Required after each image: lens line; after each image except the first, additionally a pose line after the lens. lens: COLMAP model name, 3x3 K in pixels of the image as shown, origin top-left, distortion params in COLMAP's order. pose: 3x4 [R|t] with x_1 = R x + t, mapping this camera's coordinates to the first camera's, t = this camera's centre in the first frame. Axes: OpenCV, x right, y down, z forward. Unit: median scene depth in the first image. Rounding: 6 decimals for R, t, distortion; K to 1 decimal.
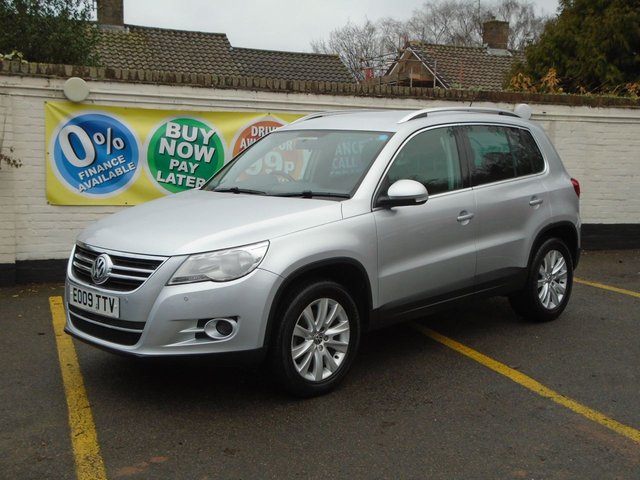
lens RADIAL K [[750.7, 0, 320.9], [0, 750.7, 237.1], [0, 0, 1]] dist [0.126052, -0.028702]
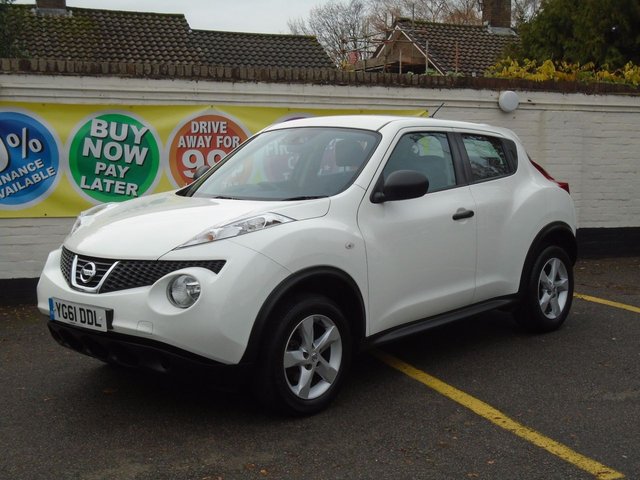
lens RADIAL K [[882.5, 0, 320.7], [0, 882.5, 241.0], [0, 0, 1]] dist [-0.019824, 0.021467]
pose [[0.999699, -0.019750, 0.014585, 0.038182], [0.019858, 0.999776, -0.007274, -0.001237], [-0.014438, 0.007561, 0.999867, -0.001614]]
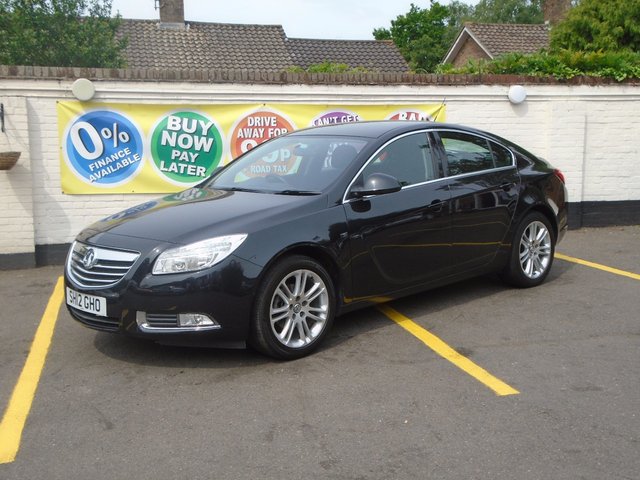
lens RADIAL K [[747.4, 0, 321.1], [0, 747.4, 235.7], [0, 0, 1]] dist [0.105642, 0.005113]
pose [[0.993960, -0.016880, -0.108436, 0.127117], [0.018733, 0.999695, 0.016093, 0.006741], [0.108131, -0.018027, 0.993973, -0.053195]]
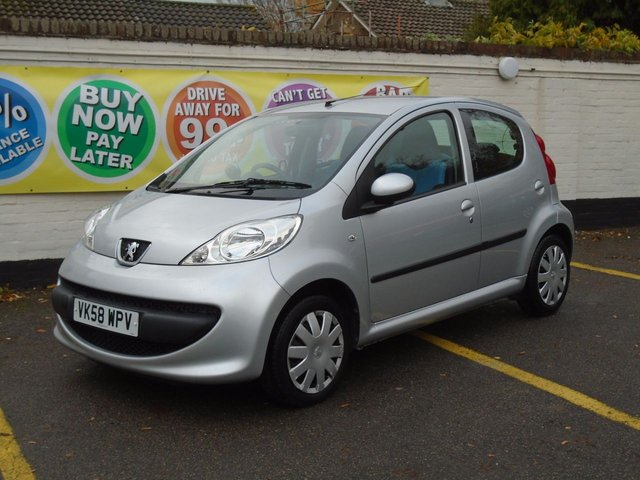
lens RADIAL K [[873.5, 0, 318.4], [0, 873.5, 241.4], [0, 0, 1]] dist [-0.023695, 0.043096]
pose [[0.994245, -0.035166, 0.101193, -0.053645], [0.032631, 0.999114, 0.026597, -0.006281], [-0.102039, -0.023142, 0.994511, 0.073341]]
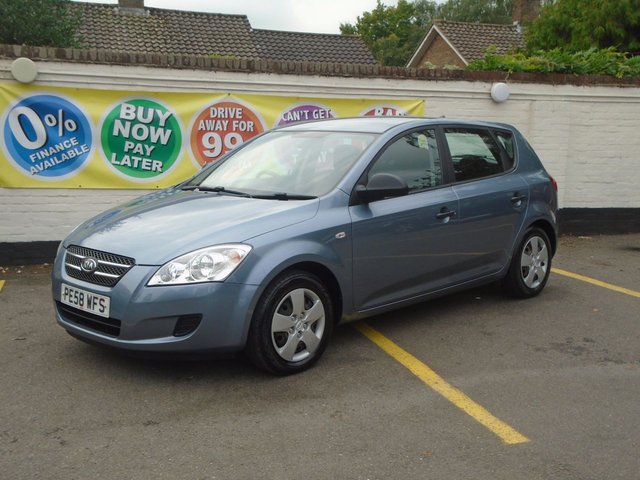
lens RADIAL K [[752.3, 0, 320.3], [0, 752.3, 237.1], [0, 0, 1]] dist [0.114684, -0.011792]
pose [[0.998368, 0.004164, -0.056957, 0.108815], [-0.002904, 0.999750, 0.022178, -0.001192], [0.057035, -0.021977, 0.998130, 0.027242]]
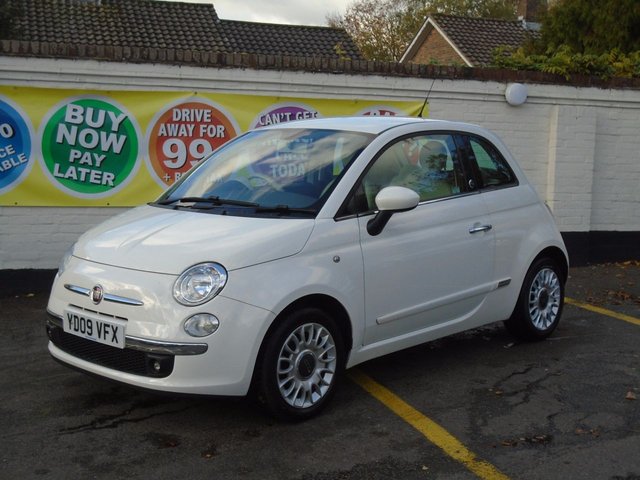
lens RADIAL K [[876.9, 0, 320.0], [0, 876.9, 240.8], [0, 0, 1]] dist [-0.021164, 0.021340]
pose [[0.999567, 0.005524, -0.028911, 0.096092], [-0.005537, 0.999985, -0.000352, -0.005596], [0.028908, 0.000512, 0.999582, 0.063648]]
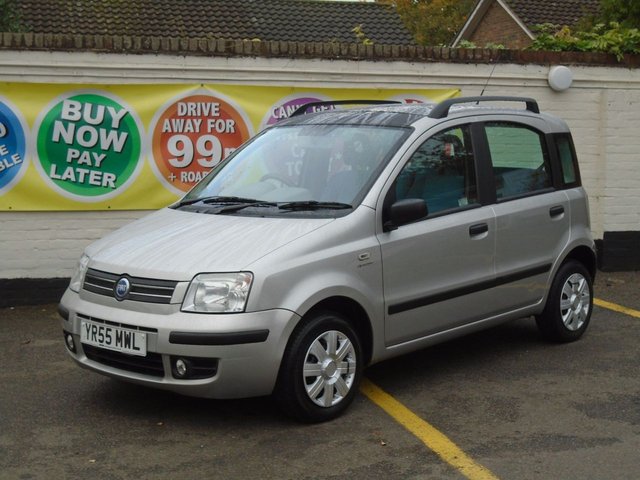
lens RADIAL K [[1026.0, 0, 320.1], [0, 1026.0, 239.2], [0, 0, 1]] dist [-0.005572, 0.009880]
pose [[0.996629, -0.007488, -0.081698, 0.132814], [0.006628, 0.999920, -0.010791, 0.000160], [0.081773, 0.010213, 0.996599, 0.001111]]
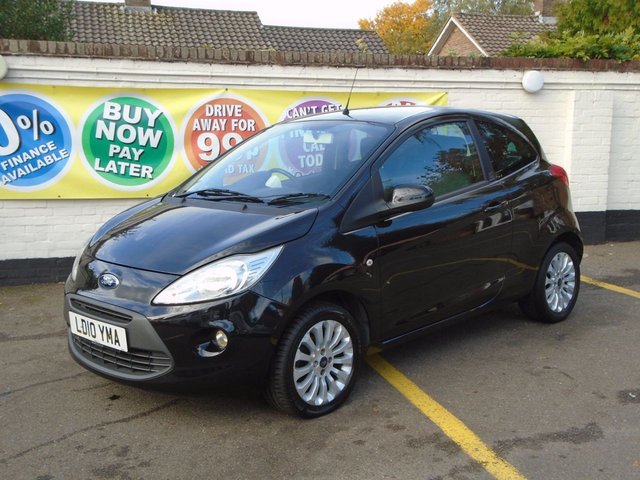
lens RADIAL K [[758.6, 0, 320.8], [0, 758.6, 233.4], [0, 0, 1]] dist [0.127374, -0.010352]
pose [[0.996745, -0.011521, -0.079786, 0.110326], [0.012927, 0.999770, 0.017136, -0.012726], [0.079571, -0.018112, 0.996665, 0.136384]]
